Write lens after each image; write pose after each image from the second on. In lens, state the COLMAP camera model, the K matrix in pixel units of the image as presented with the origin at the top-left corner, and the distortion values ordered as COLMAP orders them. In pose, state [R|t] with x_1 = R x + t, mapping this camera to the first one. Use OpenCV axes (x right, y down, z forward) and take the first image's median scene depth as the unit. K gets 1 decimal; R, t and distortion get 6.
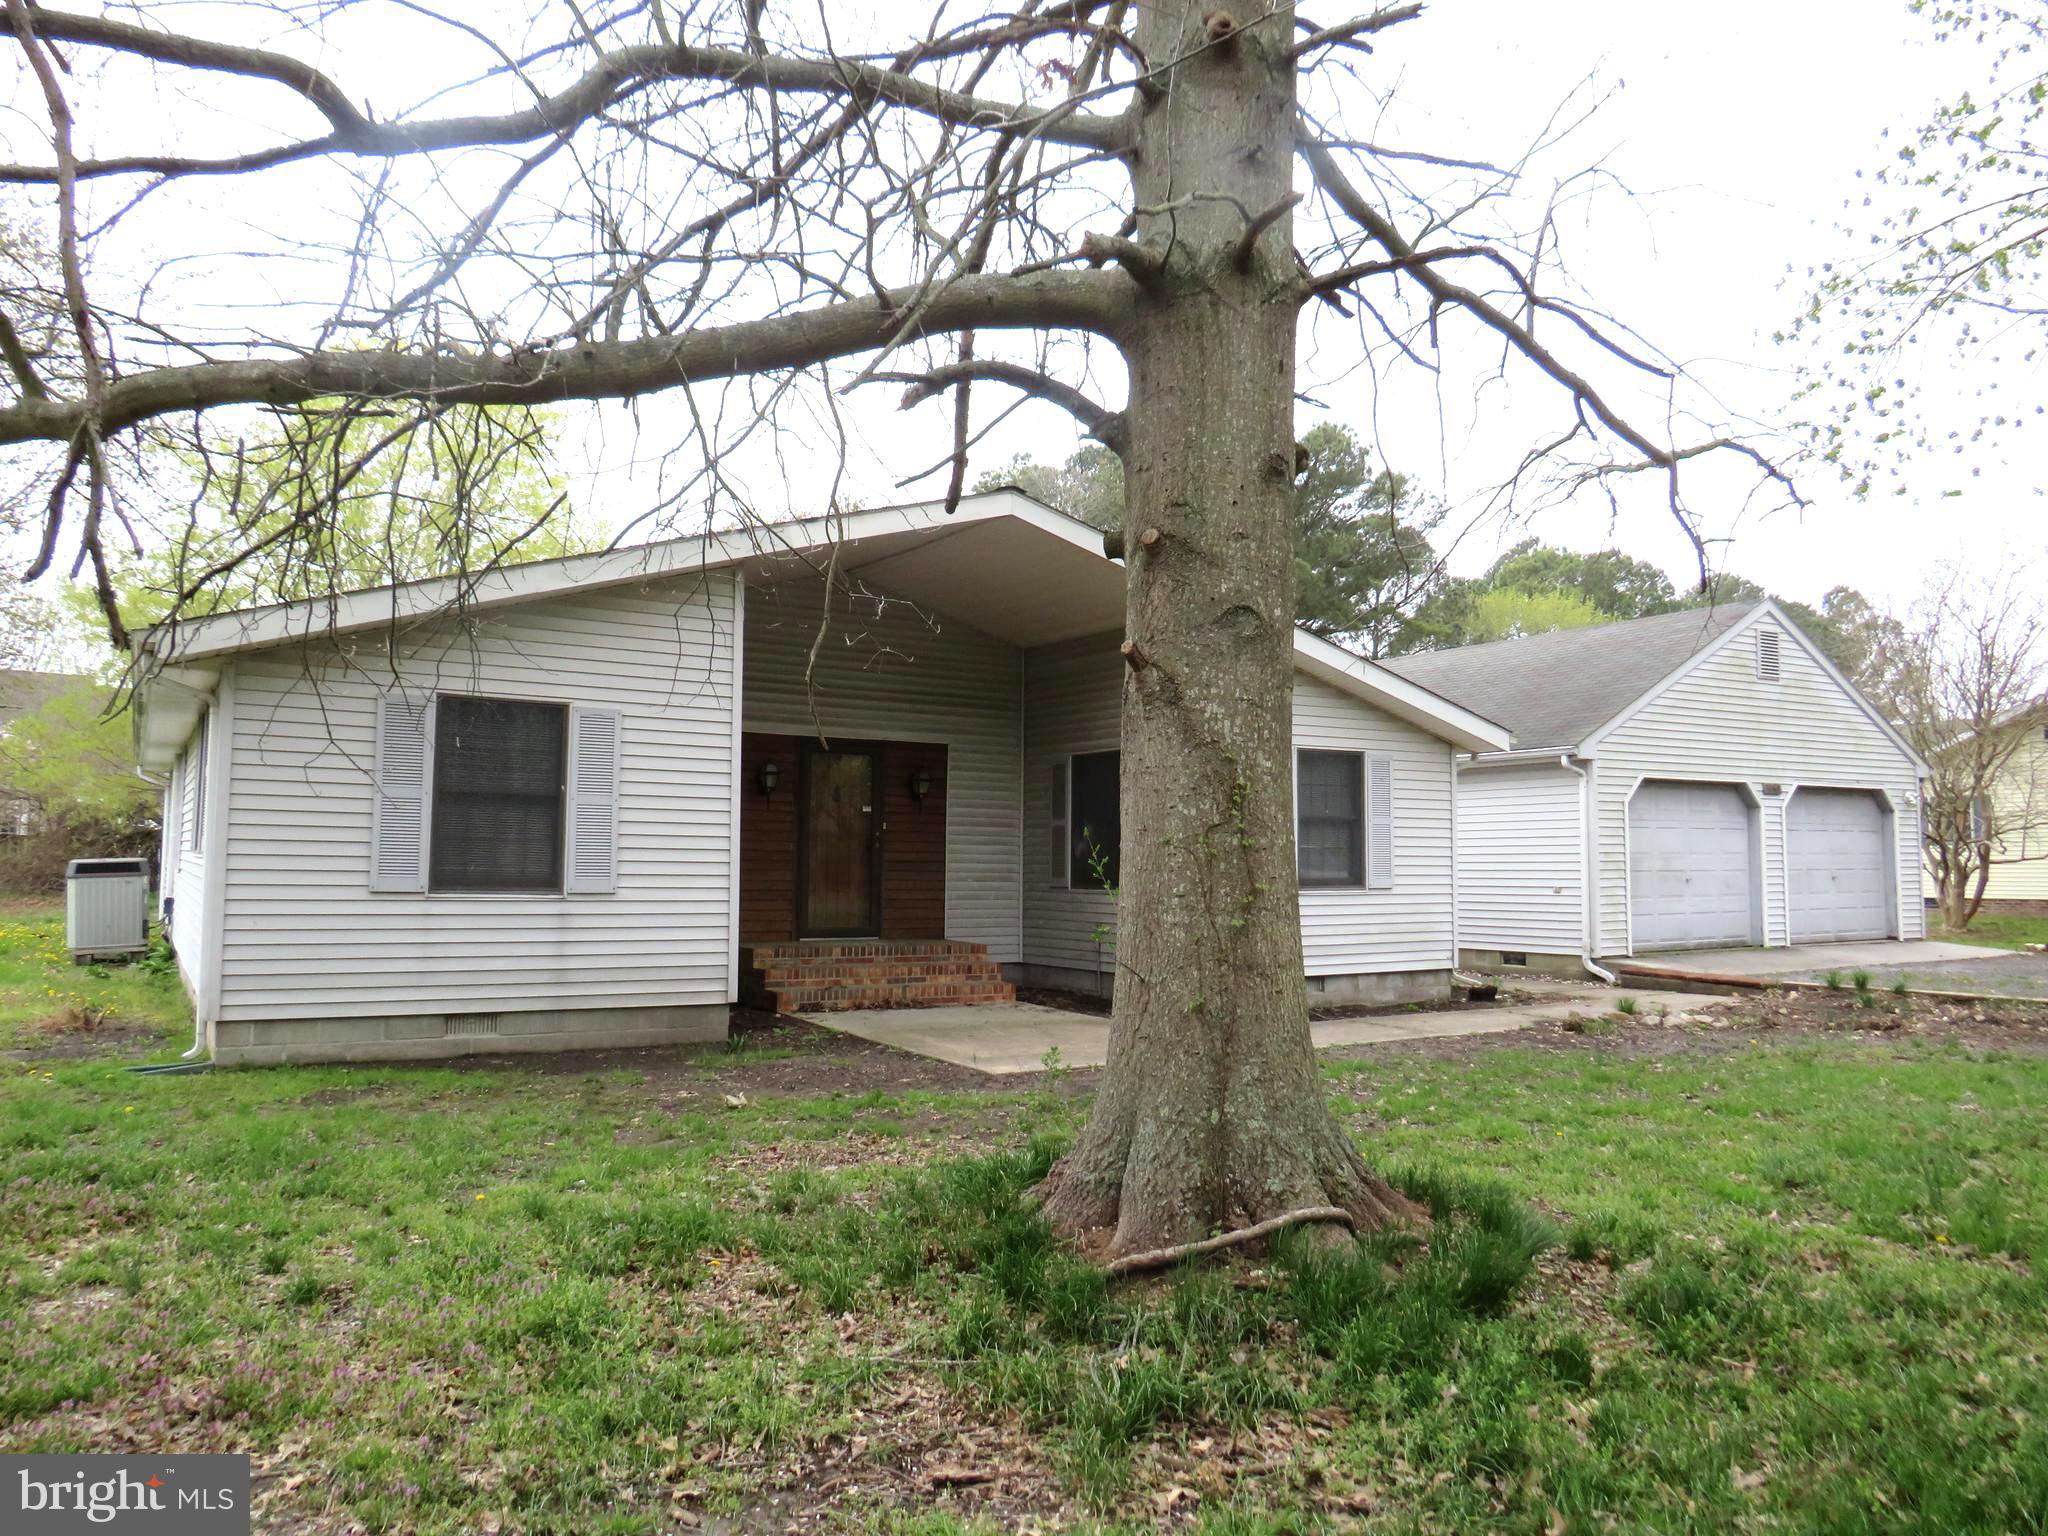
lens RADIAL K [[1479.5, 0, 1026.8], [0, 1479.5, 771.9], [0, 0, 1]] dist [-0.030170, 0.007954]
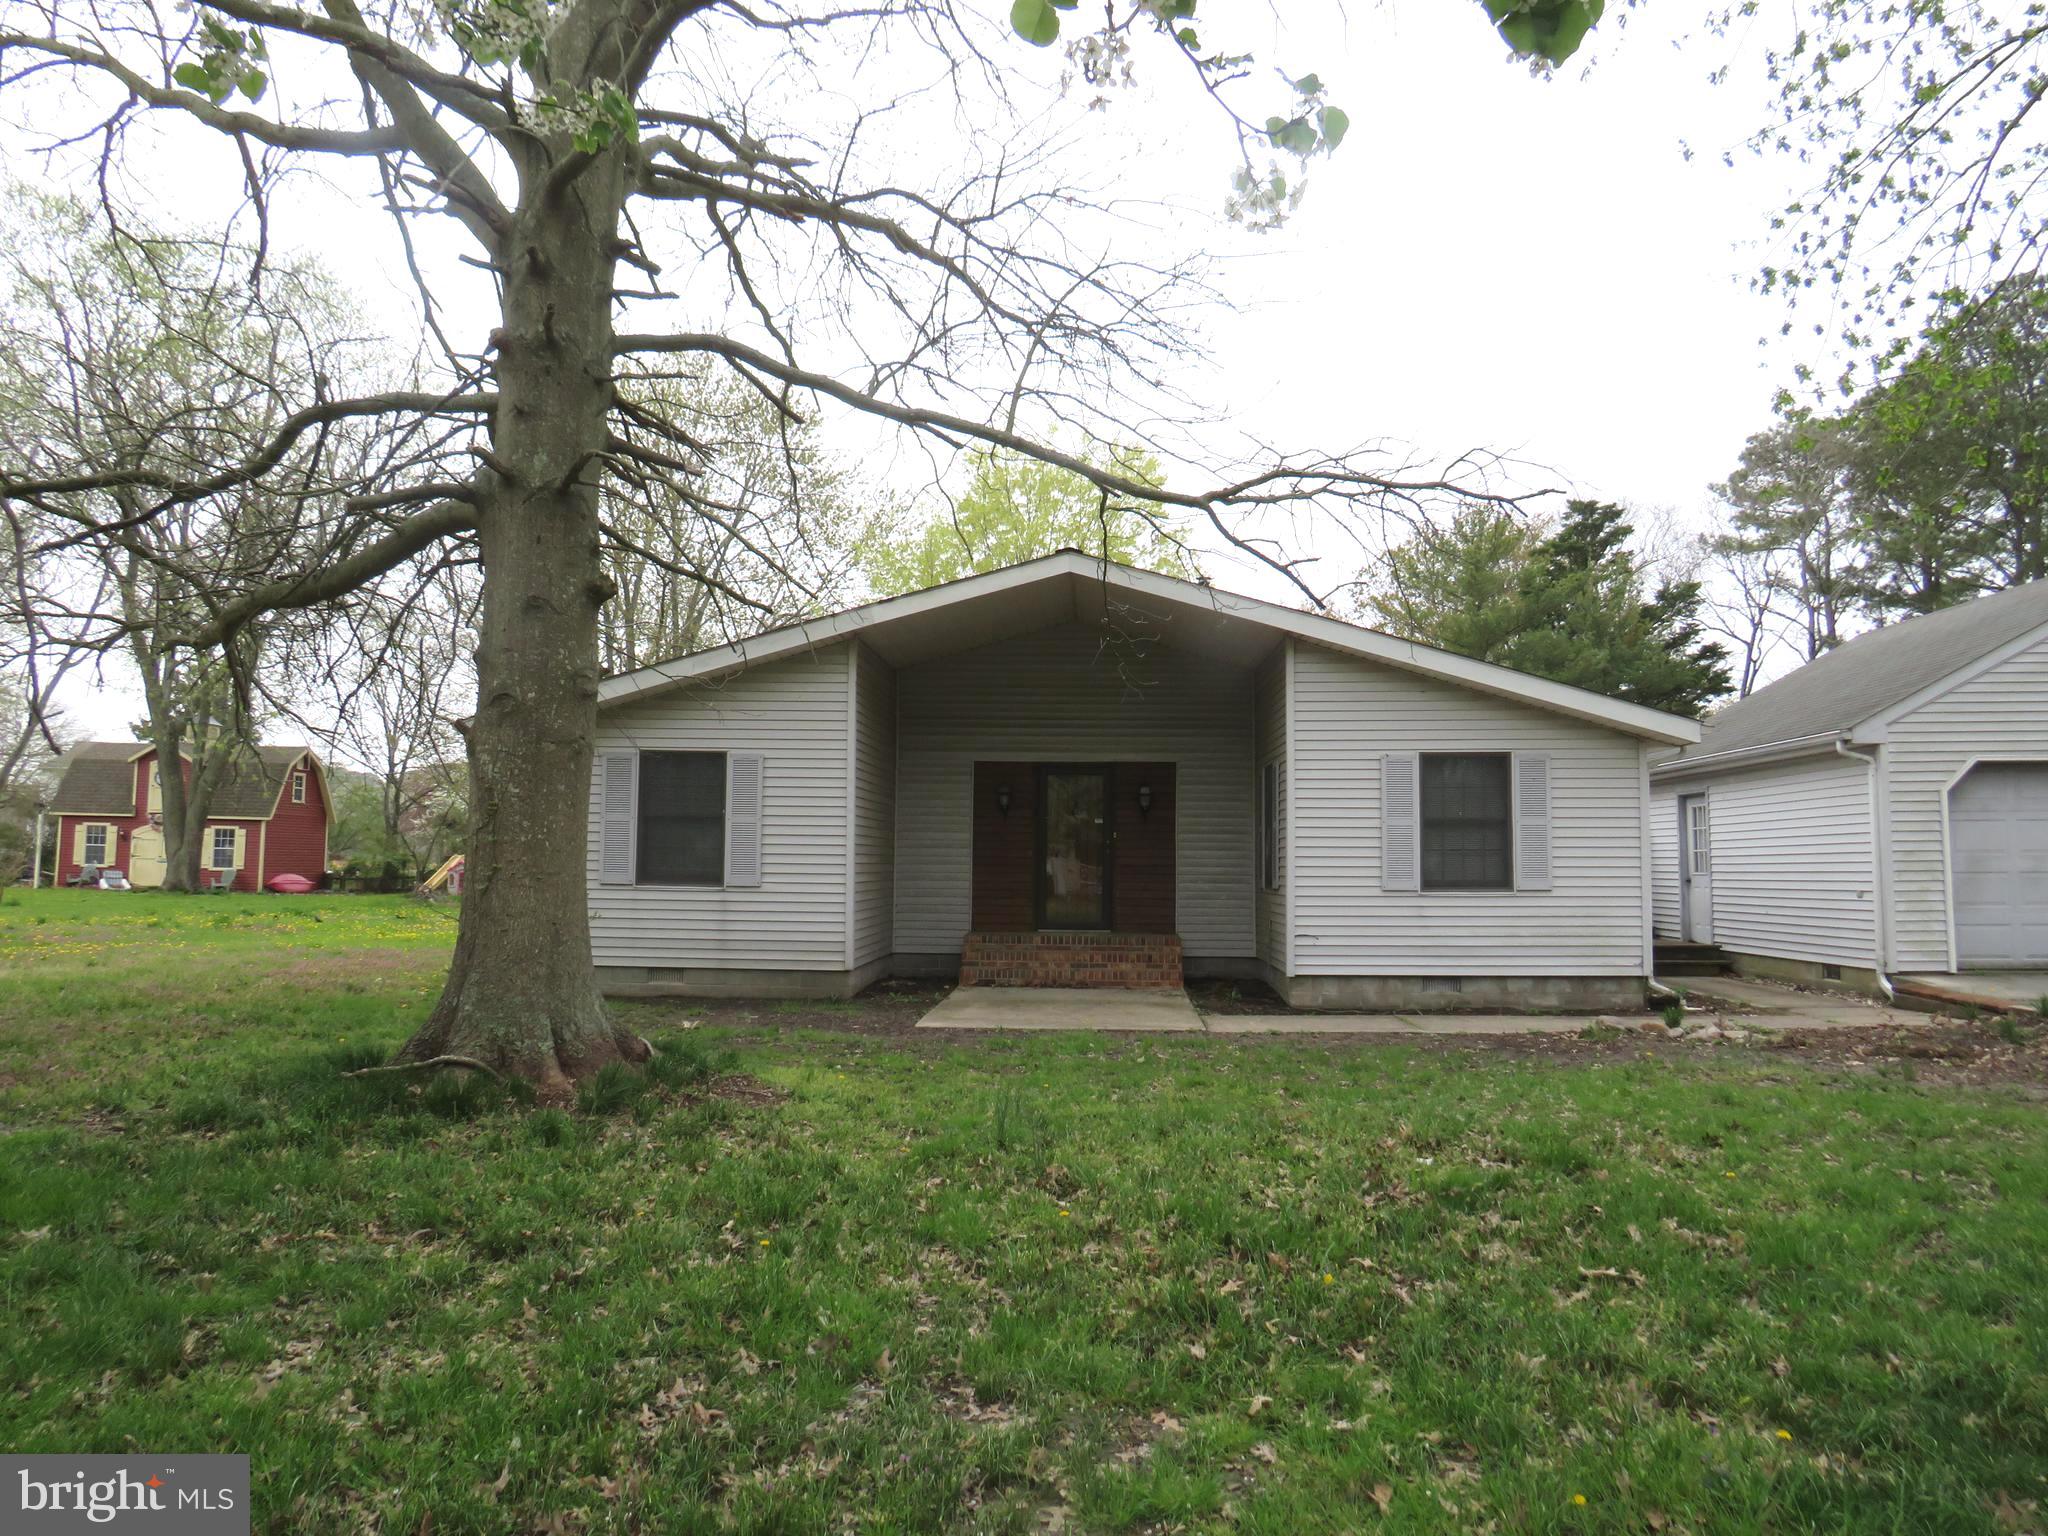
lens RADIAL K [[1479.5, 0, 1024.3], [0, 1479.5, 757.6], [0, 0, 1]] dist [-0.030170, 0.007954]
pose [[0.818667, -0.047154, -0.572329, 0.524074], [0.035302, 0.998871, -0.031799, 0.010208], [0.573182, 0.005829, 0.819407, 0.001487]]
